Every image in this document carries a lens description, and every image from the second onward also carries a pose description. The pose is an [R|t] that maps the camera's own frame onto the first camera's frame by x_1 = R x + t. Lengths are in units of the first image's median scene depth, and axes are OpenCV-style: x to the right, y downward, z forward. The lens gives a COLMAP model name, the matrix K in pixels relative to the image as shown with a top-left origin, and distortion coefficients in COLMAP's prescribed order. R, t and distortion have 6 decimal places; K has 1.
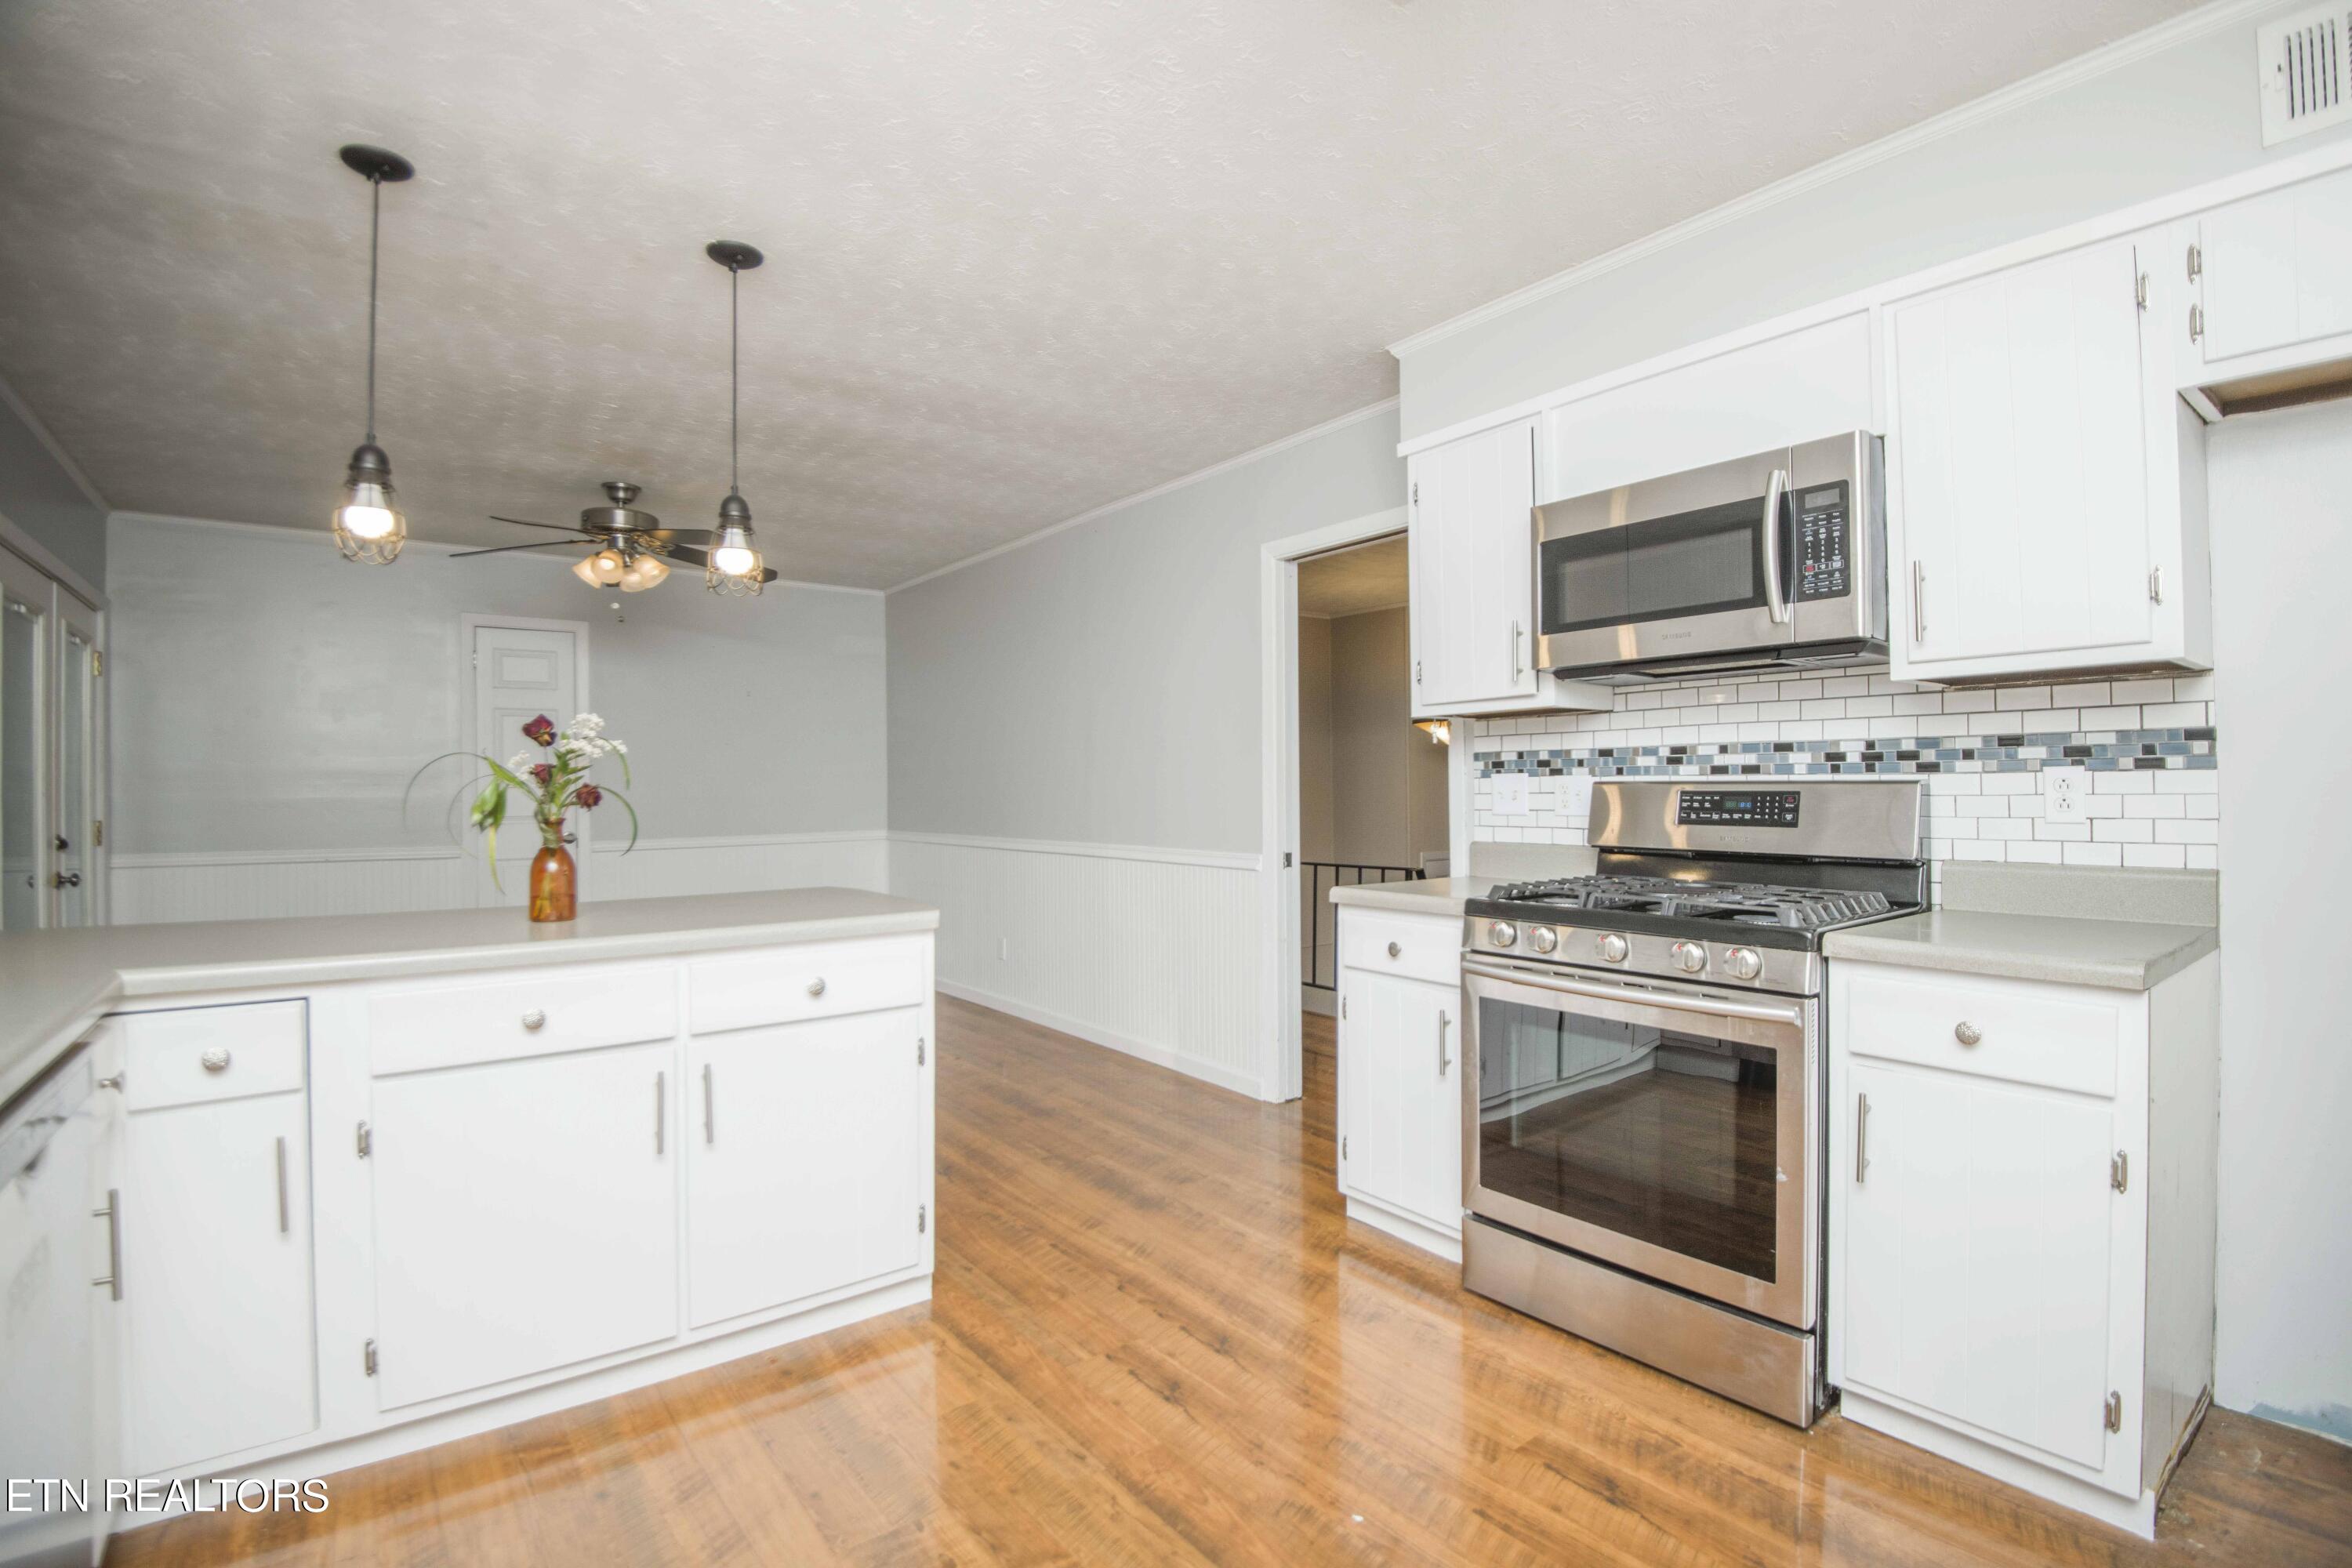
lens RADIAL K [[1078.0, 0, 1187.4], [0, 1078.0, 789.2], [0, 0, 1]] dist [-0.012100, -0.014775]
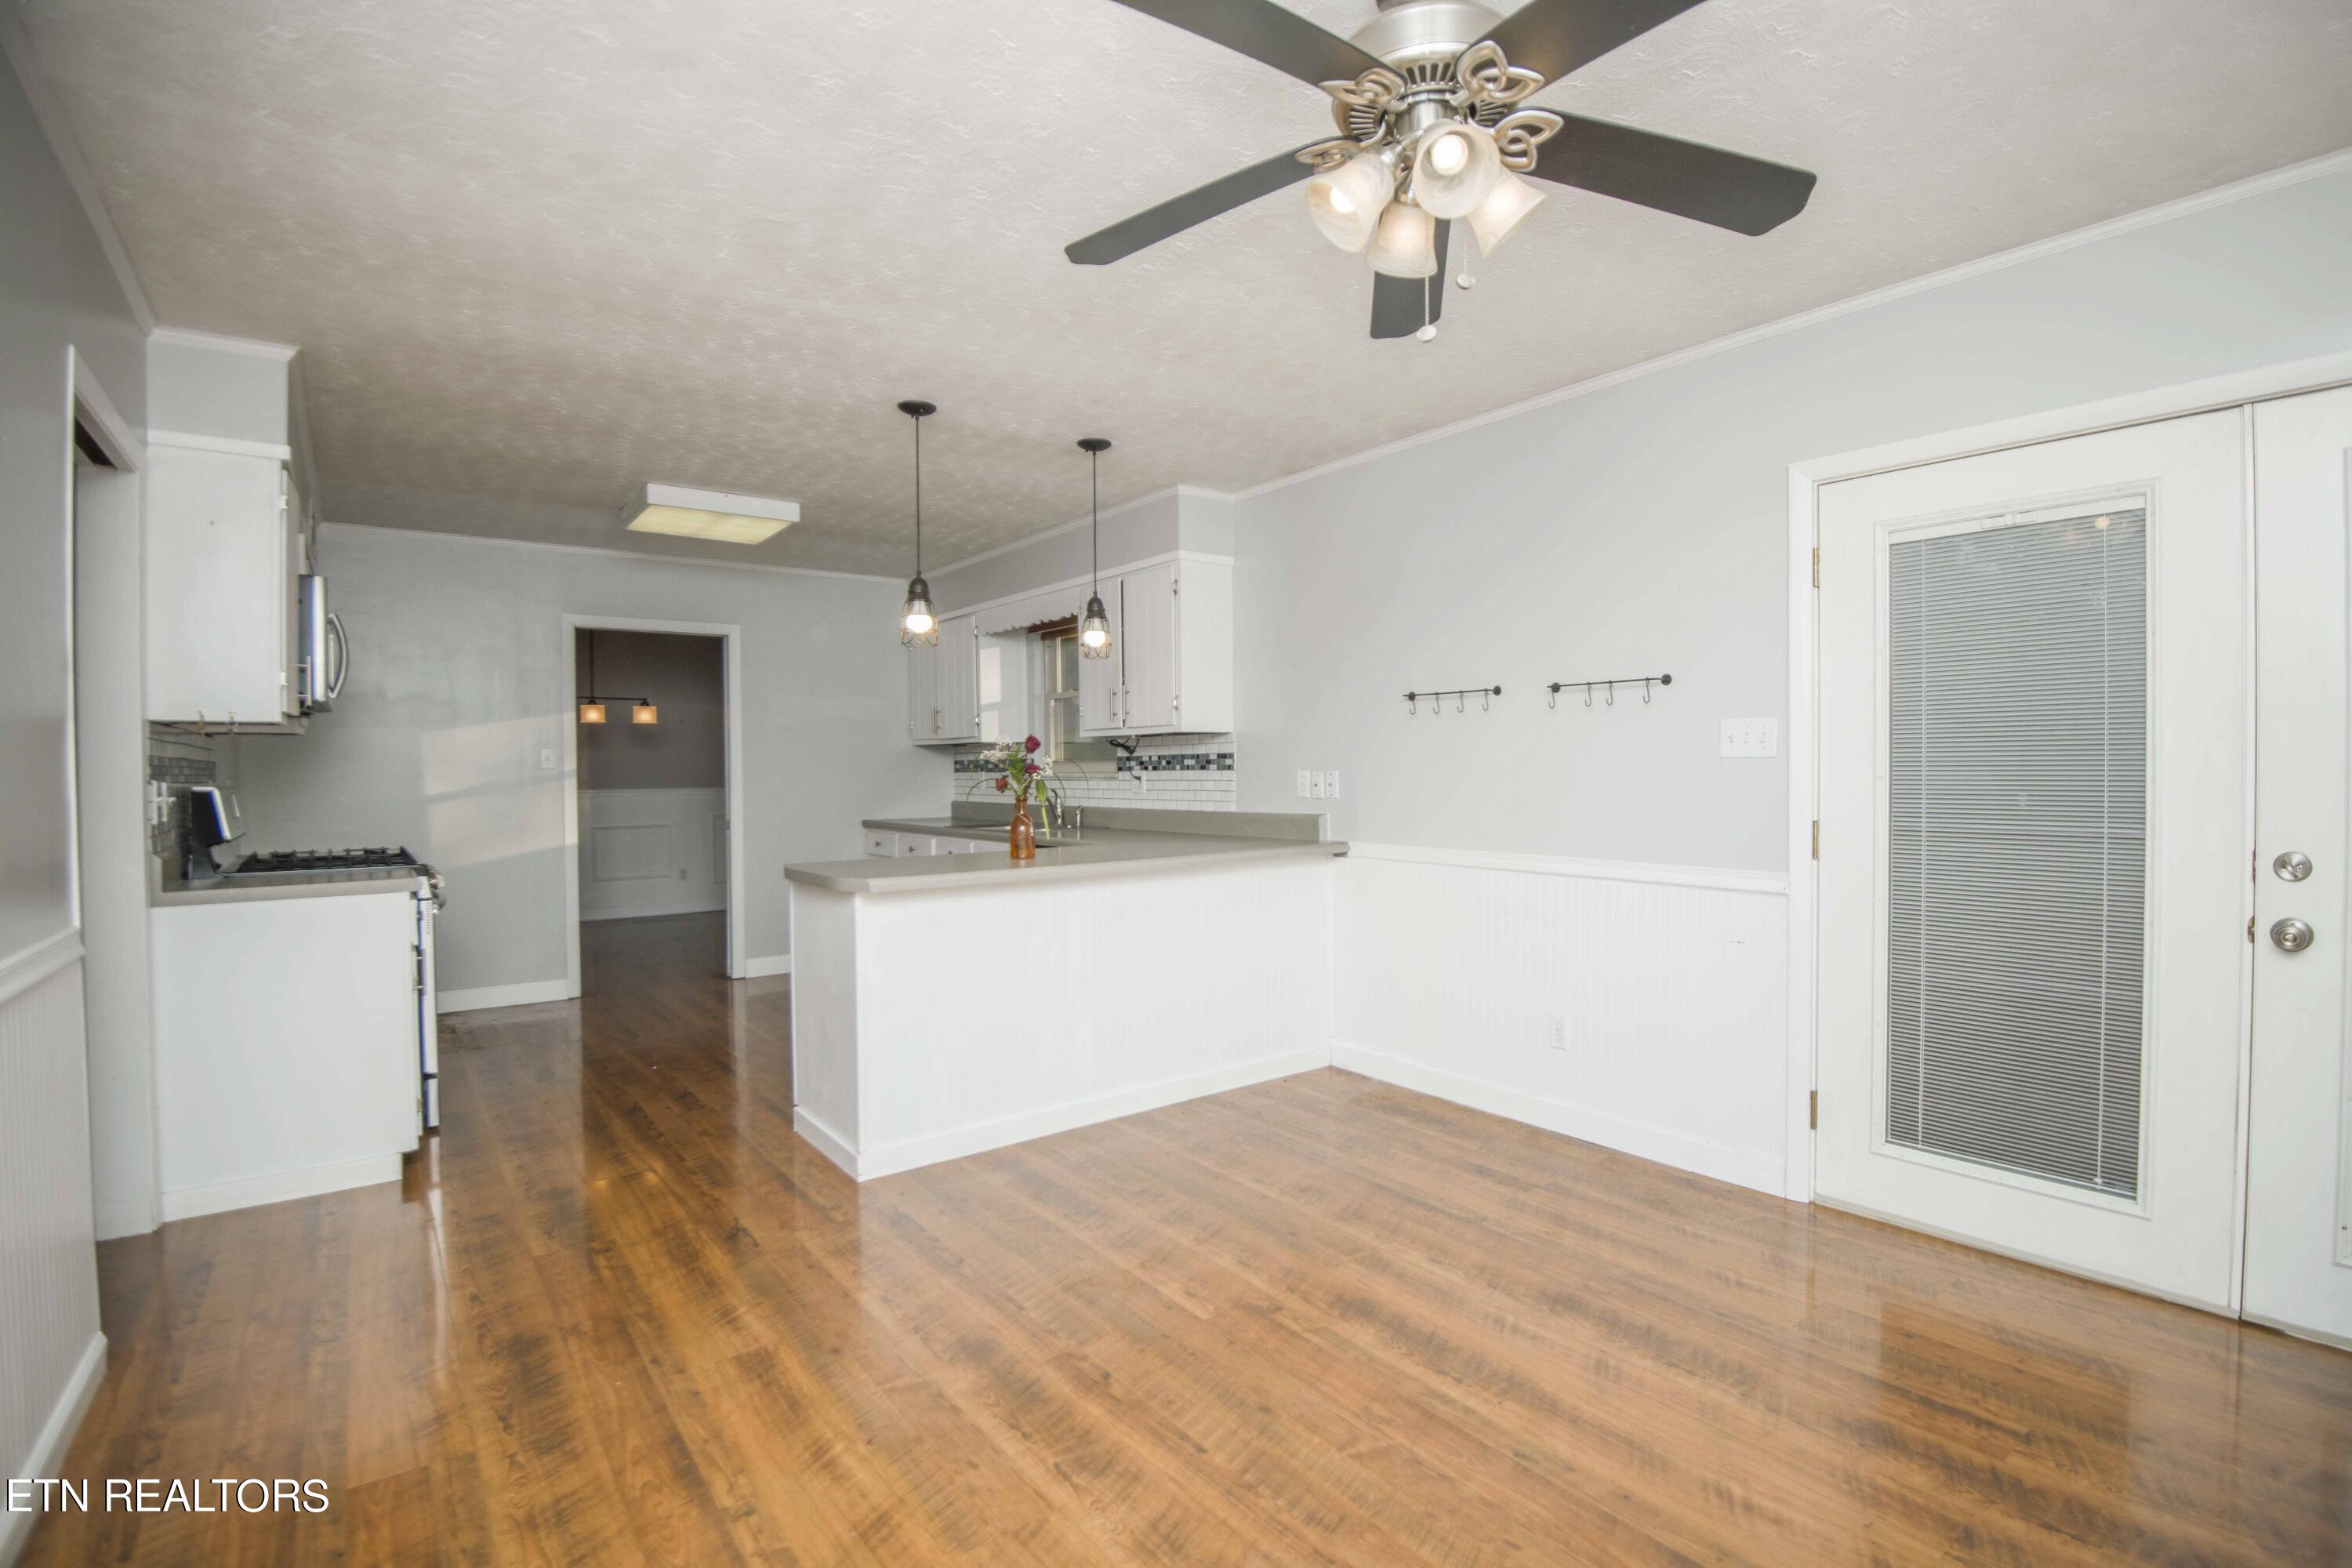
lens RADIAL K [[1078.0, 0, 1178.8], [0, 1078.0, 763.9], [0, 0, 1]] dist [-0.012100, -0.014775]
pose [[-0.999860, 0.011816, 0.011825, -0.709623], [0.011740, 0.999910, -0.006468, -0.006957], [-0.011900, -0.006328, -0.999909, 2.226705]]
